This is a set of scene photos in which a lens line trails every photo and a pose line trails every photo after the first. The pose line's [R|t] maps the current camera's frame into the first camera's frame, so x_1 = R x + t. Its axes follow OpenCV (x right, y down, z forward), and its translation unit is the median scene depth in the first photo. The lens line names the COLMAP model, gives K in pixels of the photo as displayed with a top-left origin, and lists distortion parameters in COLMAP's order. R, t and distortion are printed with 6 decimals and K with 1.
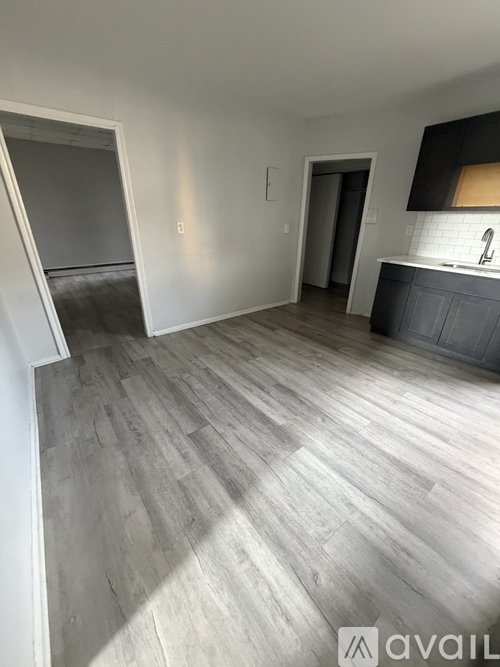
lens RADIAL K [[266.7, 0, 249.3], [0, 266.7, 333.3], [0, 0, 1]] dist [0.002982, -0.000236]
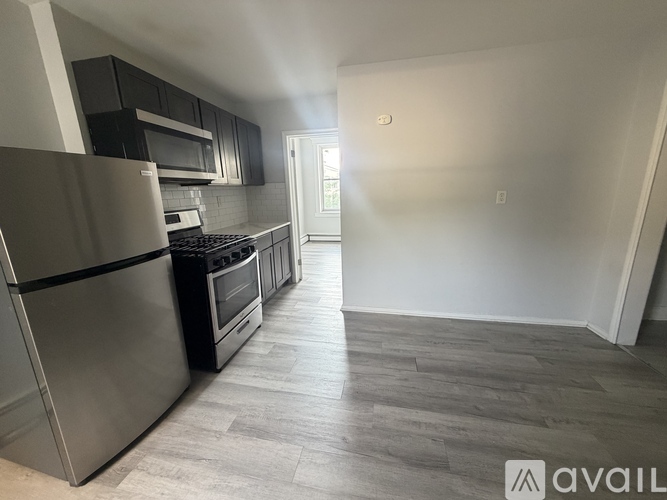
lens RADIAL K [[266.7, 0, 331.8], [0, 266.7, 249.8], [0, 0, 1]] dist [0.002982, -0.000236]
pose [[-0.753207, 0.162536, -0.637386, 0.633665], [-0.244945, 0.829996, 0.501108, -0.463772], [0.610476, 0.533562, -0.585346, 1.001505]]
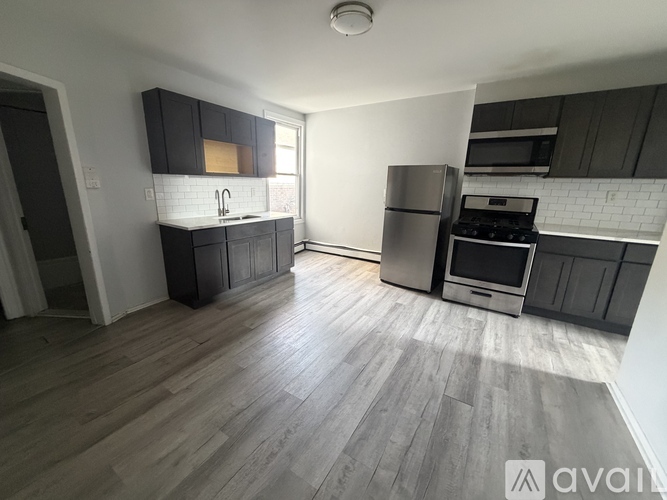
lens RADIAL K [[266.7, 0, 335.4], [0, 266.7, 248.9], [0, 0, 1]] dist [0.002982, -0.000236]
pose [[-0.349243, -0.241234, 0.905448, -0.644927], [0.355145, 0.860123, 0.366143, -0.508928], [-0.867122, 0.449438, -0.214719, 1.127363]]
